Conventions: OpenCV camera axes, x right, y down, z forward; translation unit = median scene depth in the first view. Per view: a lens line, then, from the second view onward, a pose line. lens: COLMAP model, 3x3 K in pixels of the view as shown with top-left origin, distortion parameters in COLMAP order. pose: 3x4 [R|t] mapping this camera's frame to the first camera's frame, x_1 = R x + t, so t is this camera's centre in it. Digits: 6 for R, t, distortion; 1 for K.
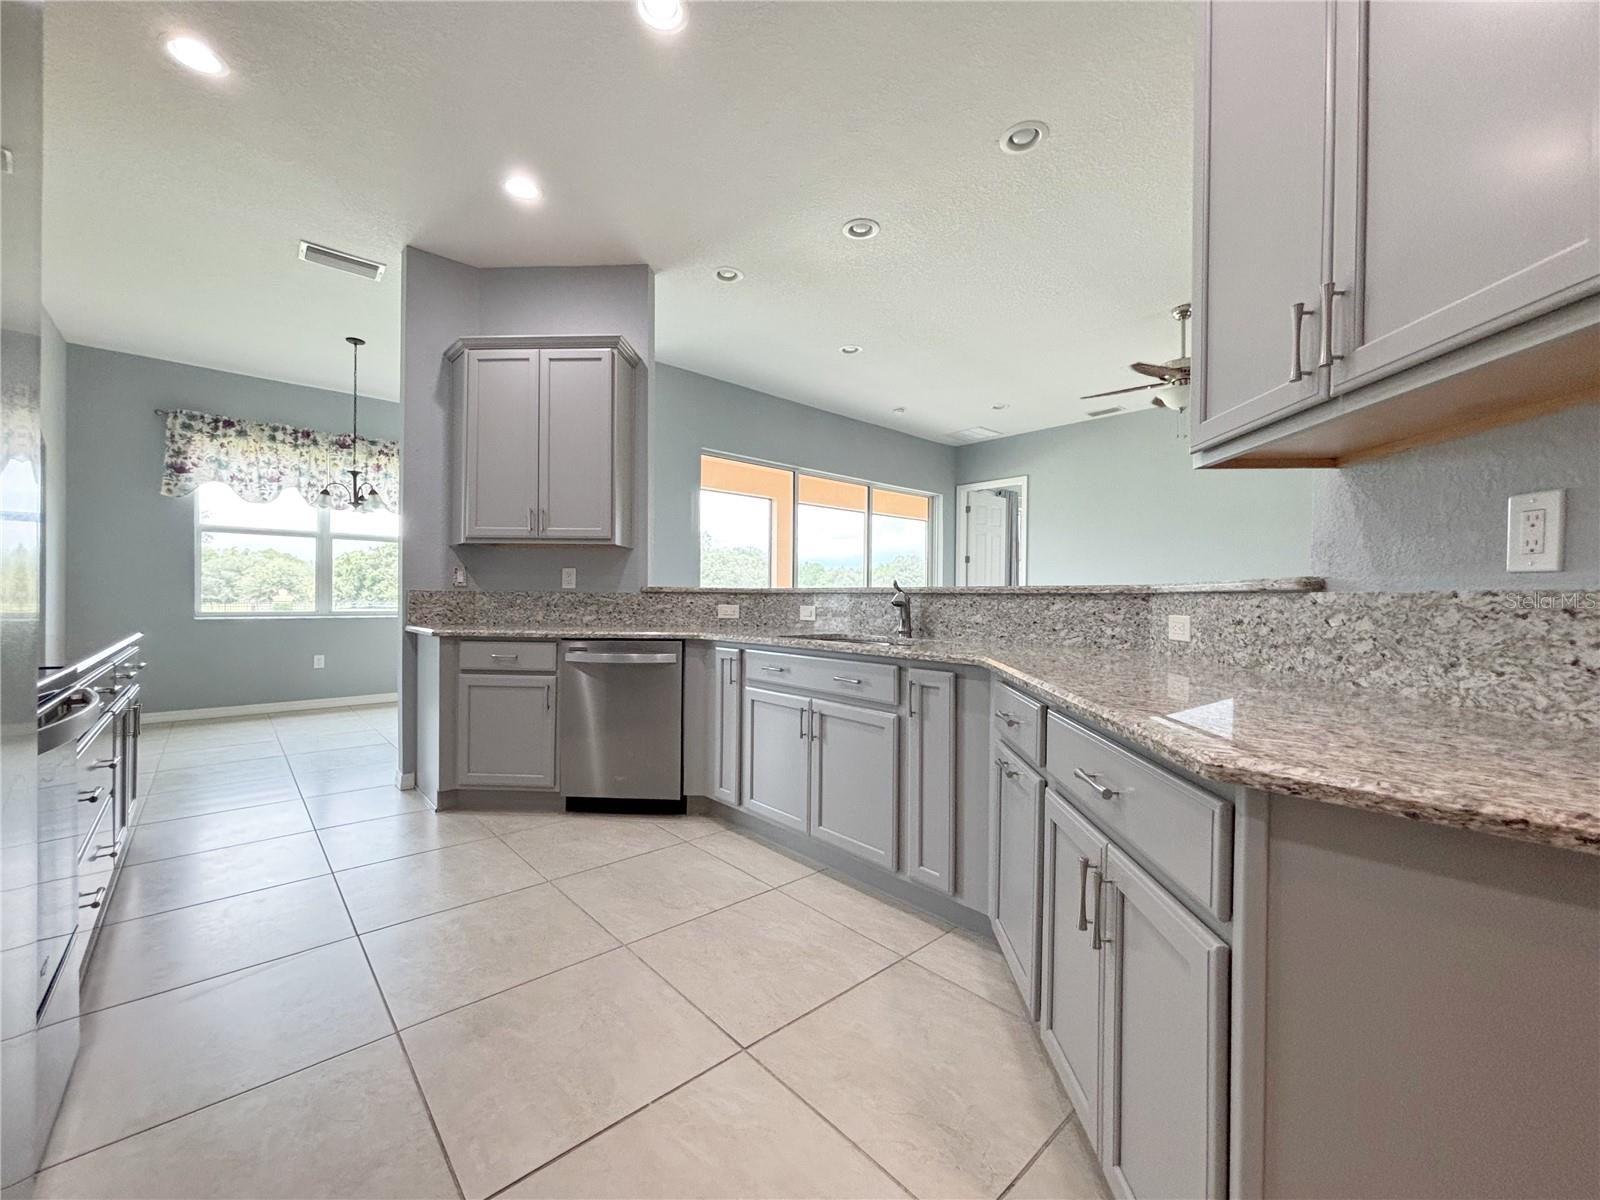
lens RADIAL K [[634.1, 0, 780.6], [0, 634.1, 601.6], [0, 0, 1]] dist [0.001249, 0.000030]
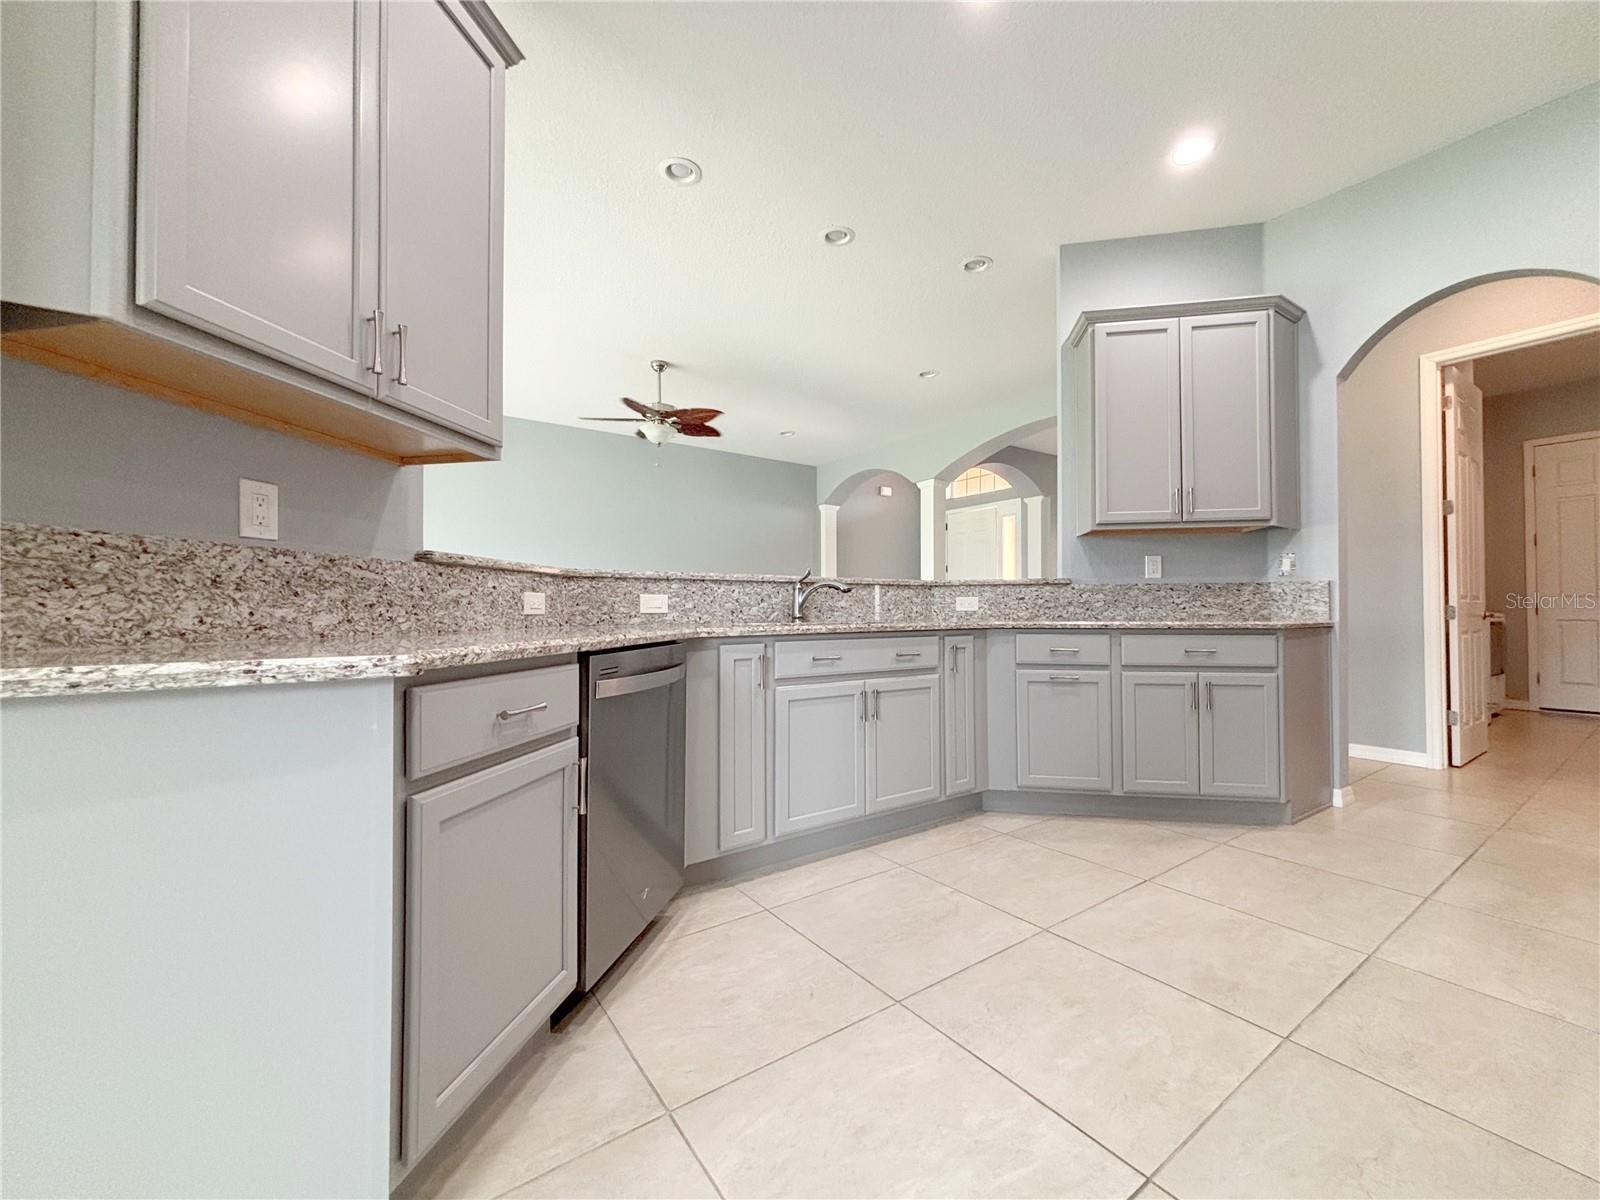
lens RADIAL K [[634.1, 0, 780.6], [0, 634.1, 601.6], [0, 0, 1]] dist [0.001249, 0.000030]
pose [[0.130536, 0.006505, 0.991422, -0.818199], [0.012374, 0.999890, -0.008190, 0.027263], [-0.991366, 0.013337, 0.130441, 0.830897]]
